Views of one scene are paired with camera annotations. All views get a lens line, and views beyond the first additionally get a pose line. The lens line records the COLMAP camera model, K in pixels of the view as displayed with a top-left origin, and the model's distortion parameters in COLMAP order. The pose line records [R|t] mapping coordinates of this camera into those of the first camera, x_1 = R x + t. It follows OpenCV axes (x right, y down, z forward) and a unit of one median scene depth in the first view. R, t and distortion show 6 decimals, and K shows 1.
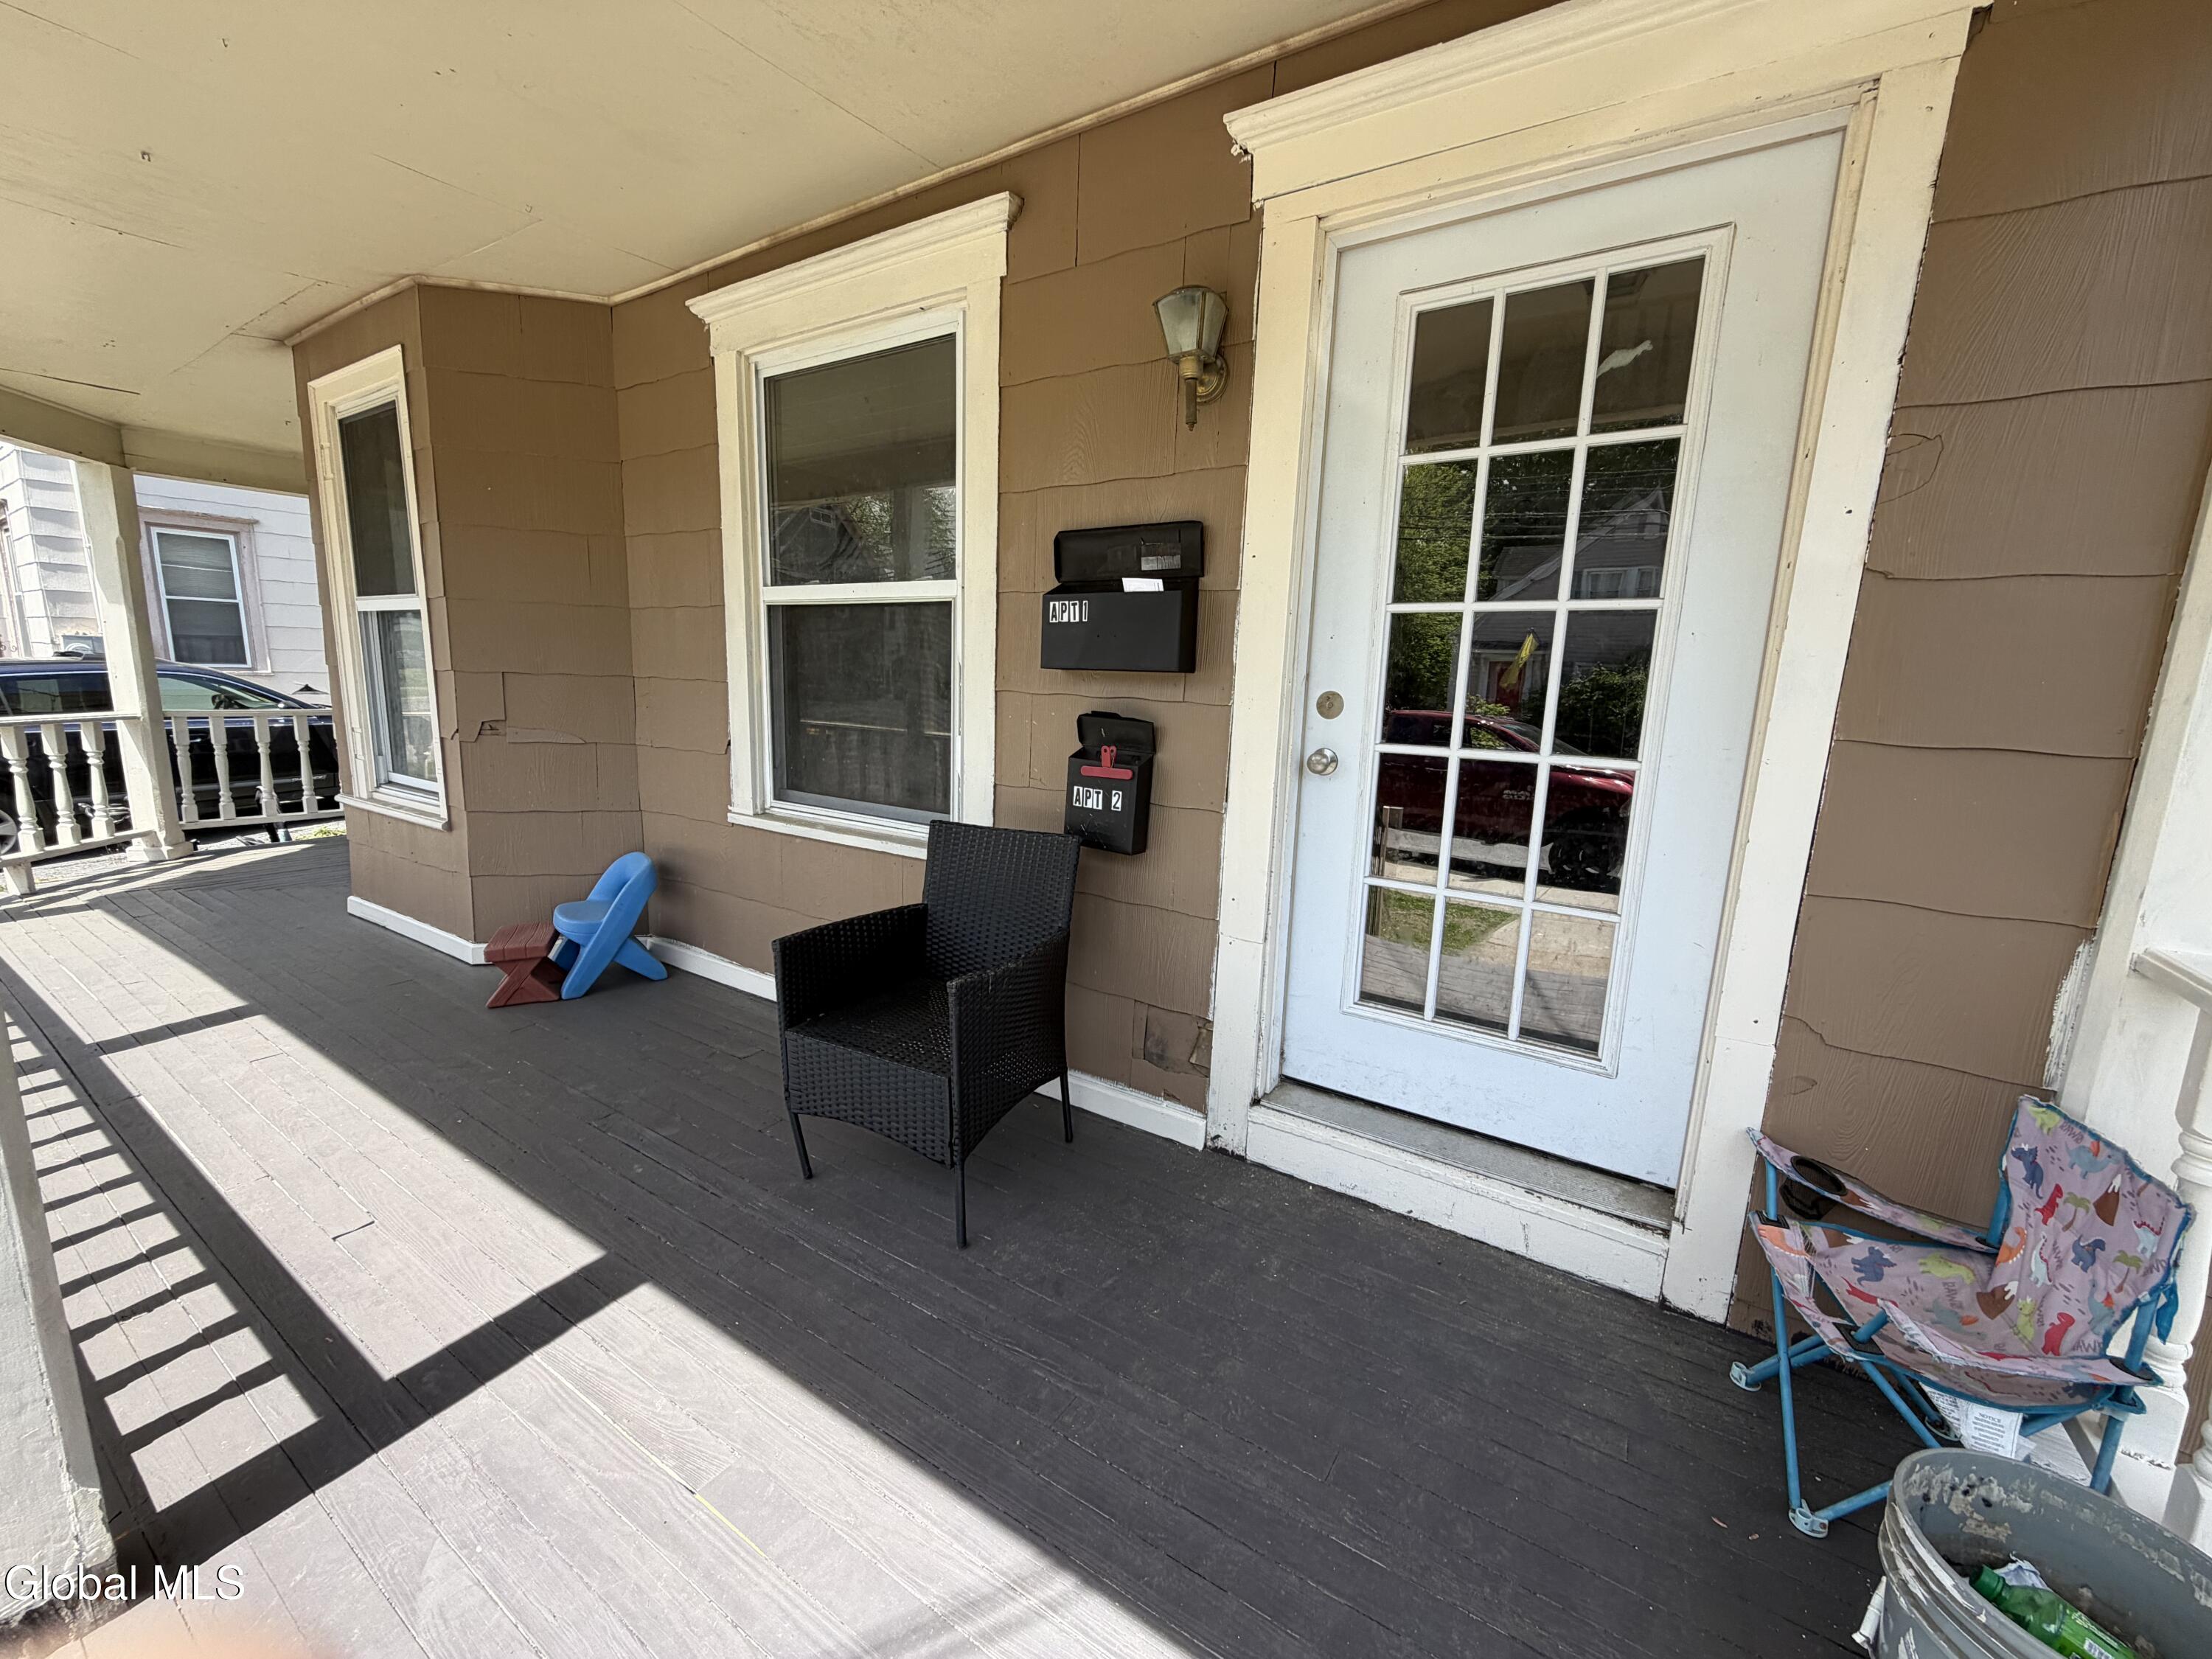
lens RADIAL K [[887.7, 0, 1094.5], [0, 887.7, 829.0], [0, 0, 1]] dist [0.003068, -0.001543]
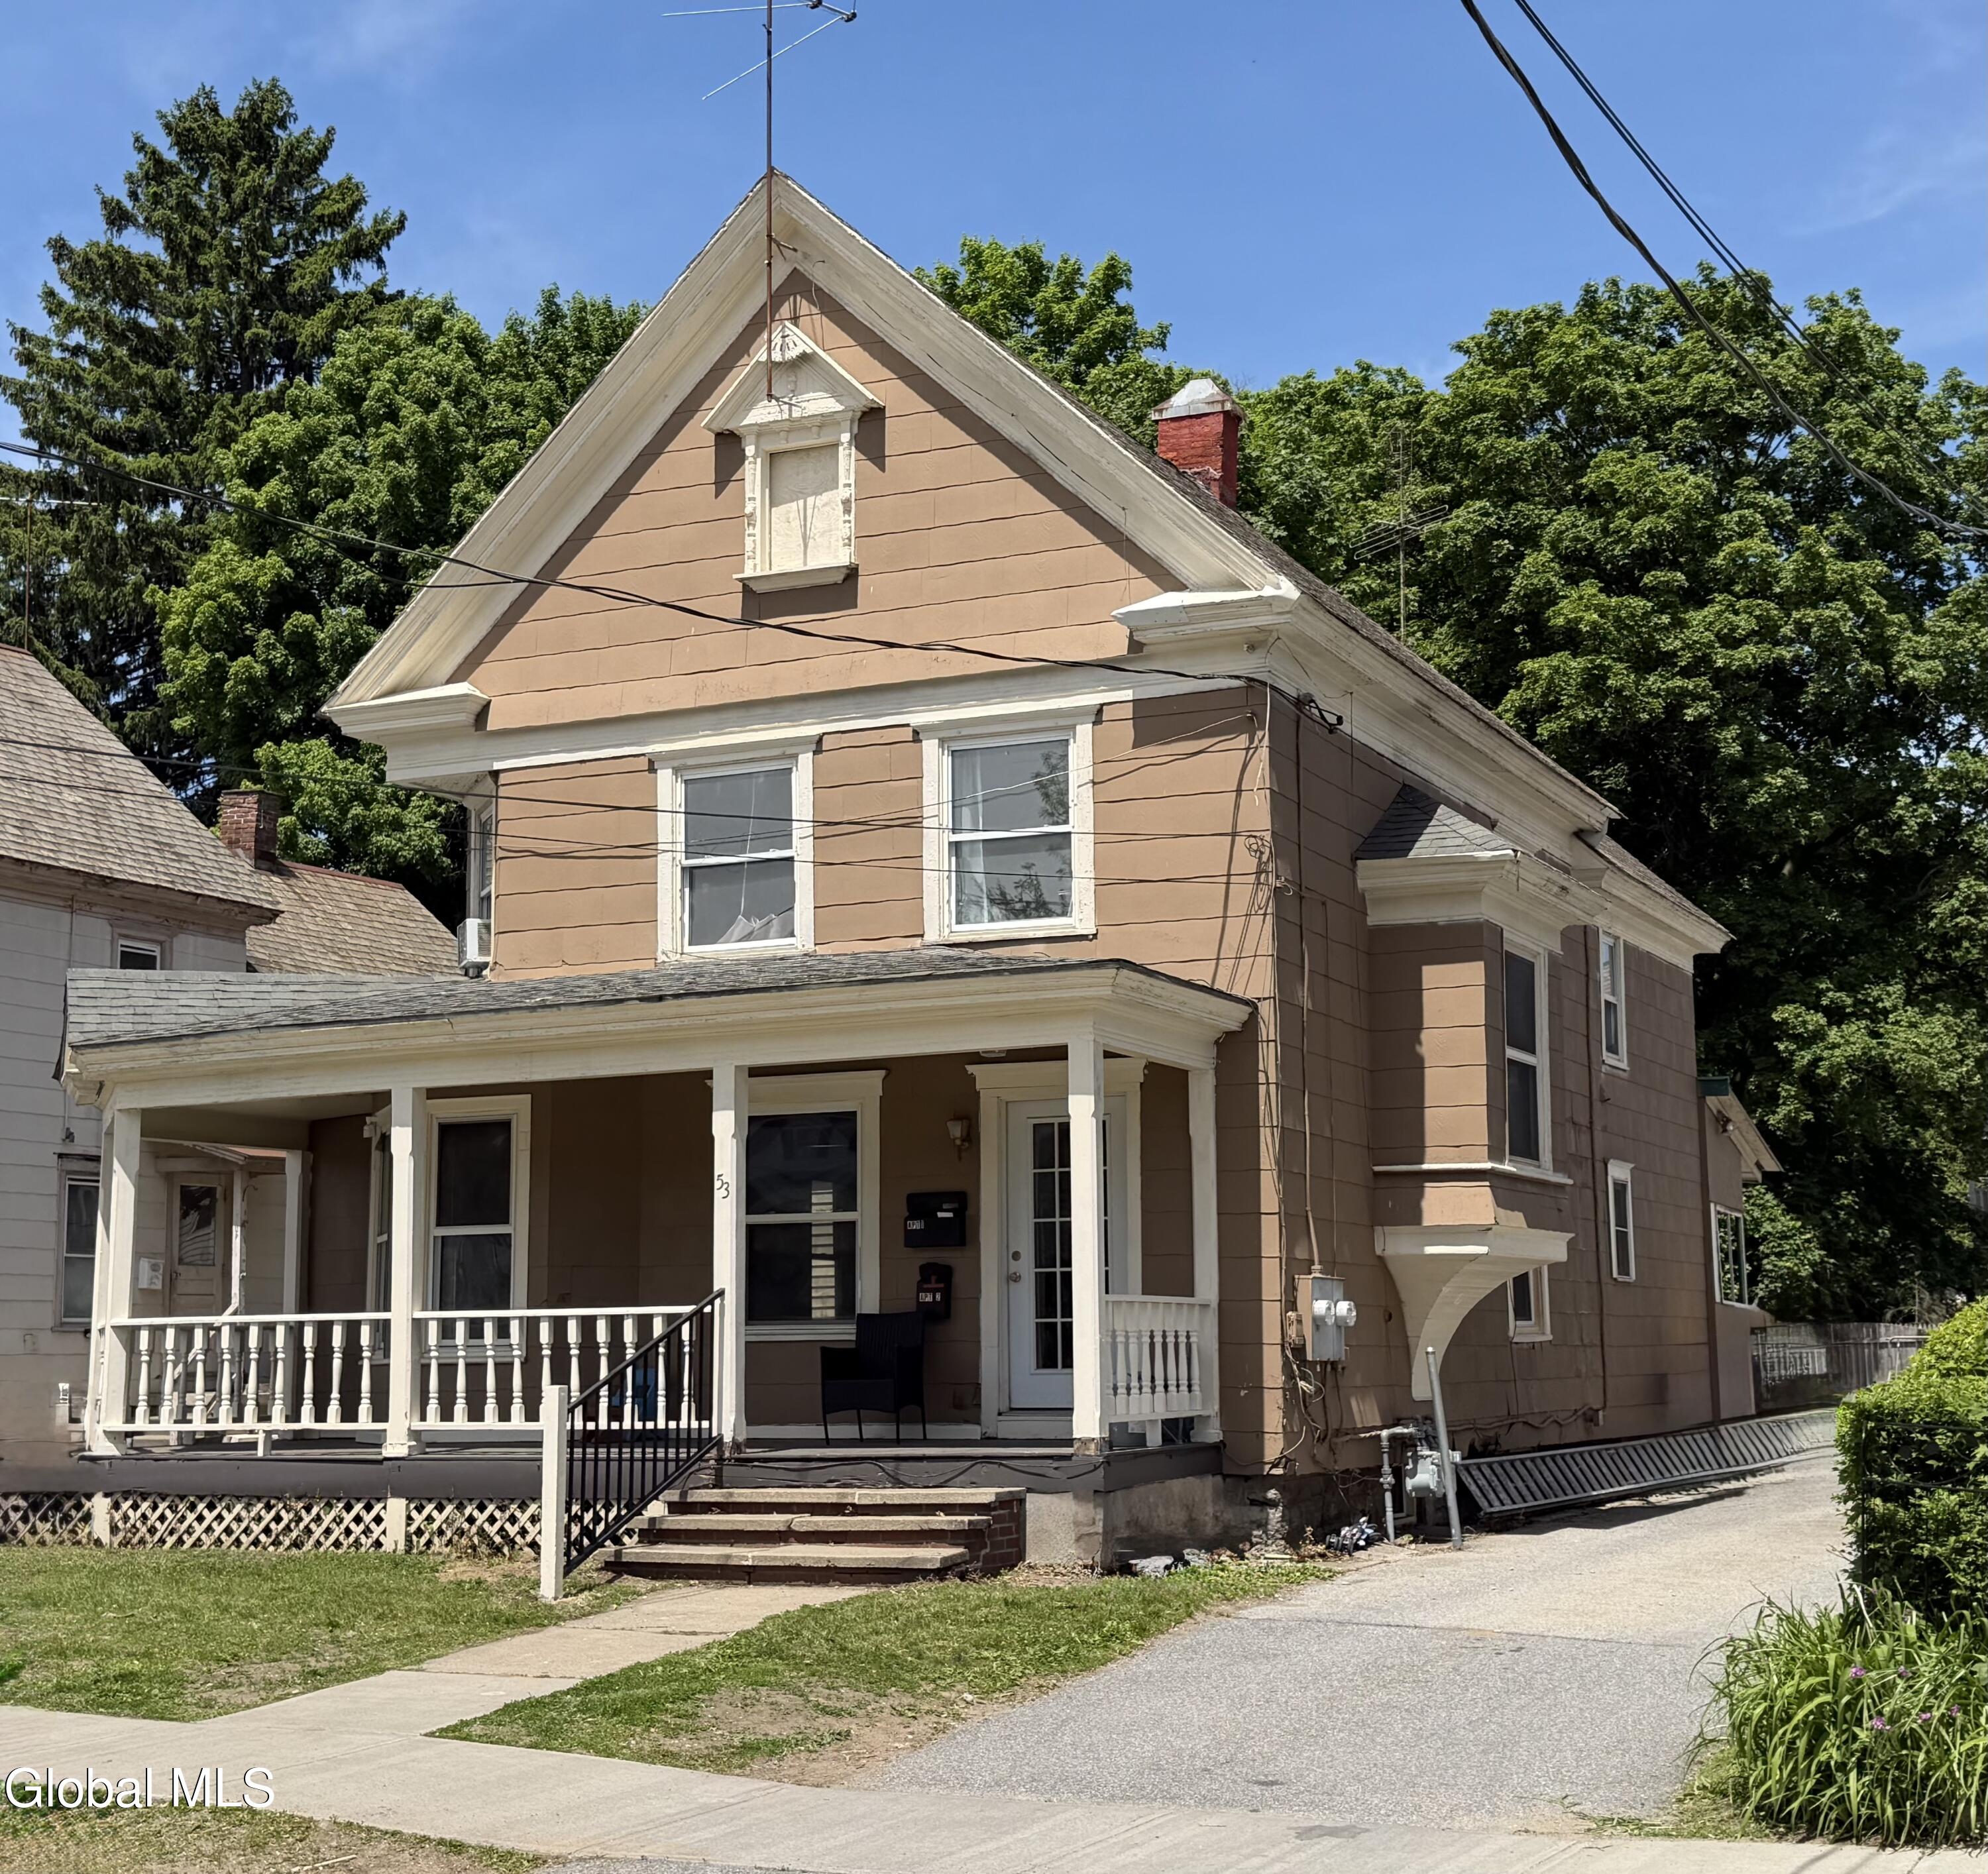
lens RADIAL K [[2865.6, 0, 989.7], [0, 2865.6, 939.8], [0, 0, 1]] dist [0.074423, 0.000000]
pose [[0.990265, -0.021960, 0.137450, -0.925048], [0.063205, 0.950743, -0.303467, 1.480815], [-0.124016, 0.309200, 0.942876, -7.000832]]
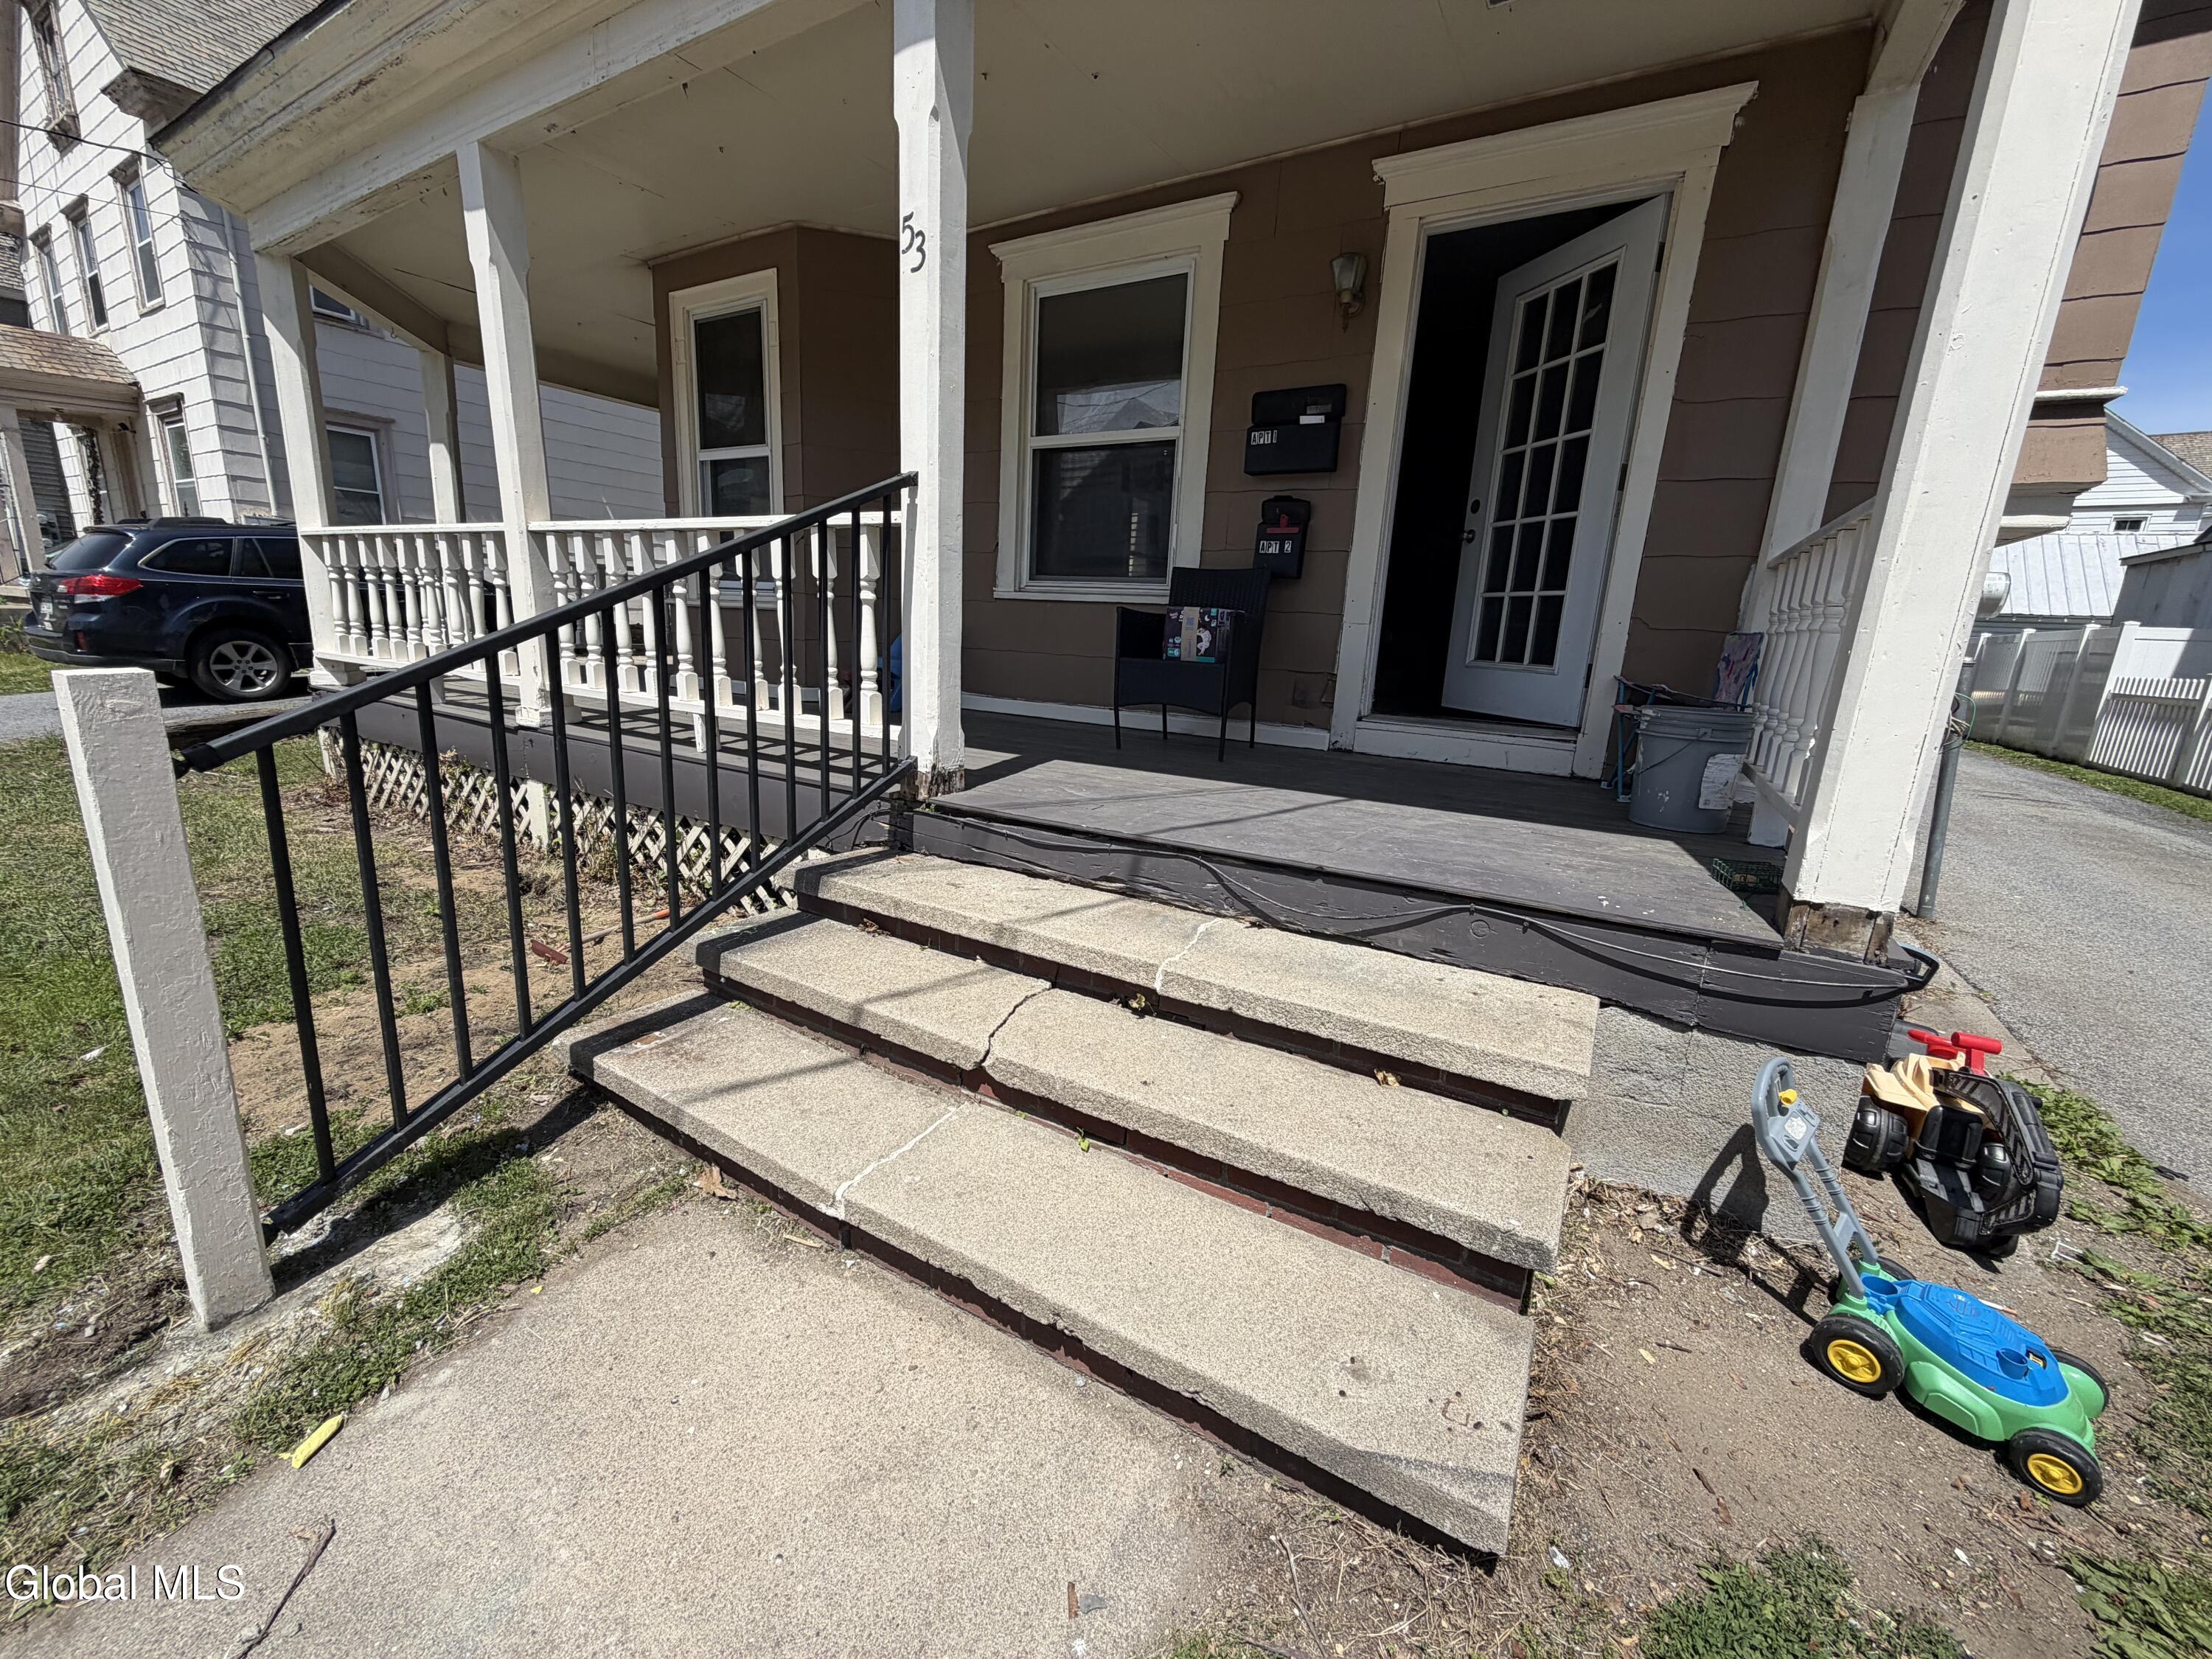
lens RADIAL K [[887.7, 0, 1092.8], [0, 887.7, 826.8], [0, 0, 1]] dist [0.003068, -0.001543]
pose [[0.999533, 0.010341, 0.028741, -0.405283], [-0.011906, 0.998426, 0.054806, 0.429029], [-0.028129, -0.055123, 0.998083, -0.787964]]
